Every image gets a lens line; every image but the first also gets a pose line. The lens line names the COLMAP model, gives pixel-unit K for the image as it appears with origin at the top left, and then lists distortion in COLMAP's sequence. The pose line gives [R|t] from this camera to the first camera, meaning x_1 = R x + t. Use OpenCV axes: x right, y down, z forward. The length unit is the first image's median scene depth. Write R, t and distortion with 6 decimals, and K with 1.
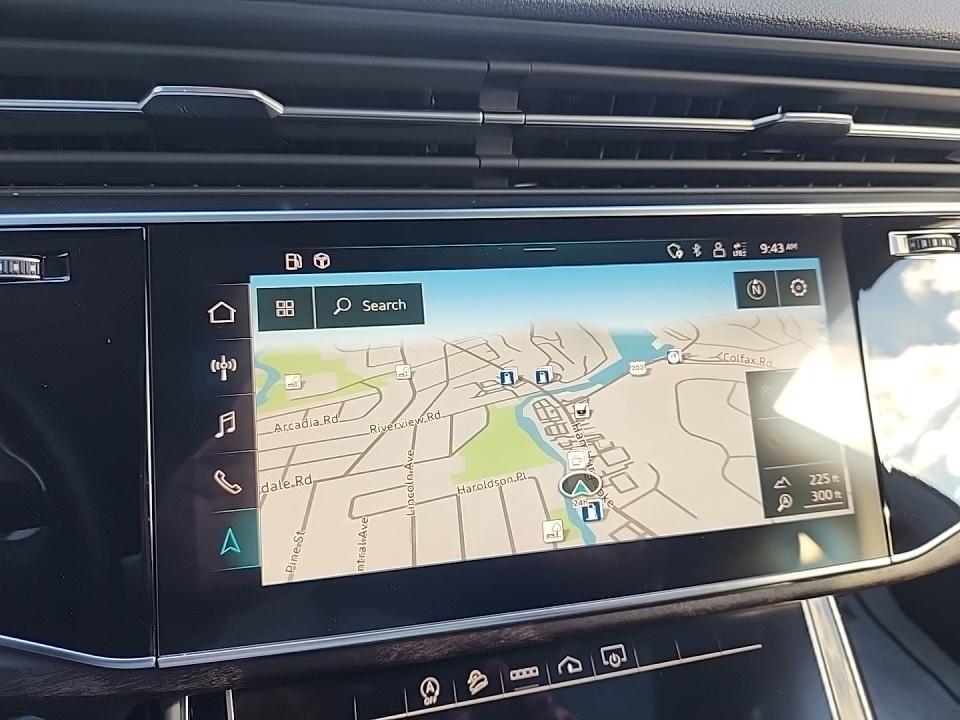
lens RADIAL K [[631.3, 0, 478.4], [0, 631.3, 378.7], [0, 0, 1]] dist [0.063579, -0.064482]
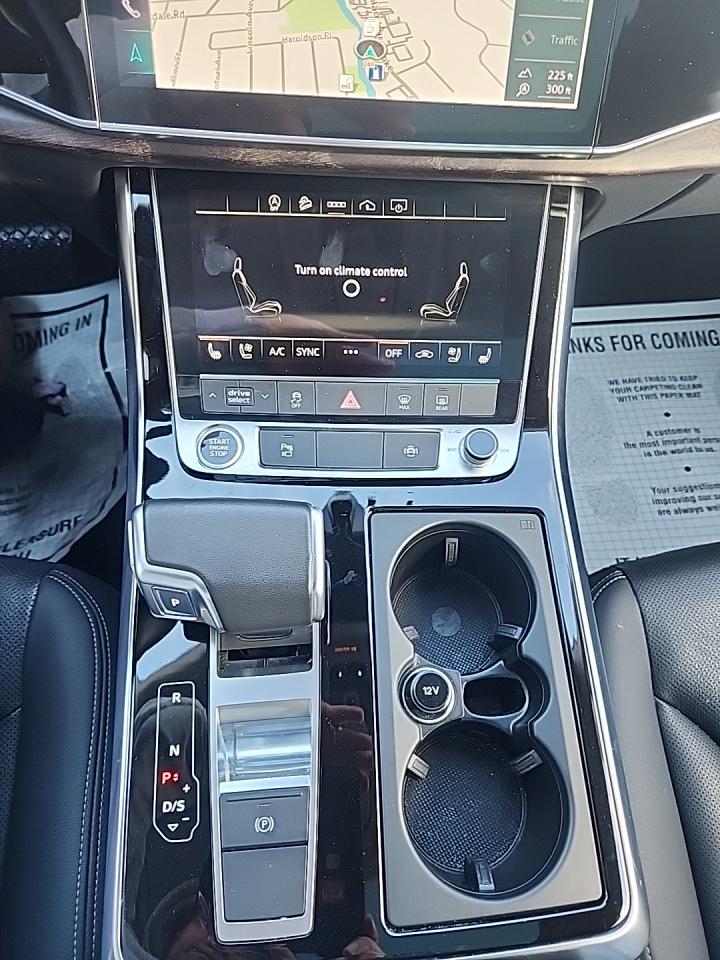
lens RADIAL K [[631.3, 0, 375.6], [0, 631.3, 475.9], [0, 0, 1]] dist [0.063579, -0.064482]
pose [[0.976596, 0.188212, -0.104097, 0.495342], [-0.106232, 0.842930, 0.527431, 0.211481], [0.187015, -0.504029, 0.843197, -0.677973]]
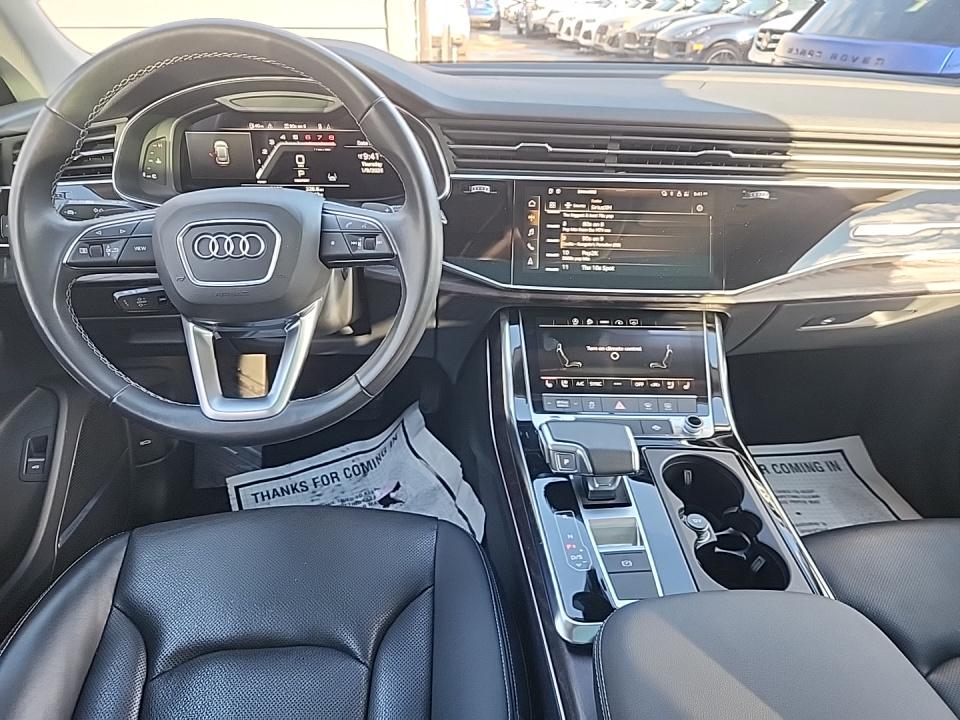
lens RADIAL K [[631.3, 0, 478.4], [0, 631.3, 378.7], [0, 0, 1]] dist [0.063579, -0.064482]
pose [[0.976002, 0.093541, -0.196646, 0.118161], [-0.092339, 0.995610, 0.015295, 0.841562], [0.197213, 0.003230, 0.980355, -2.563401]]
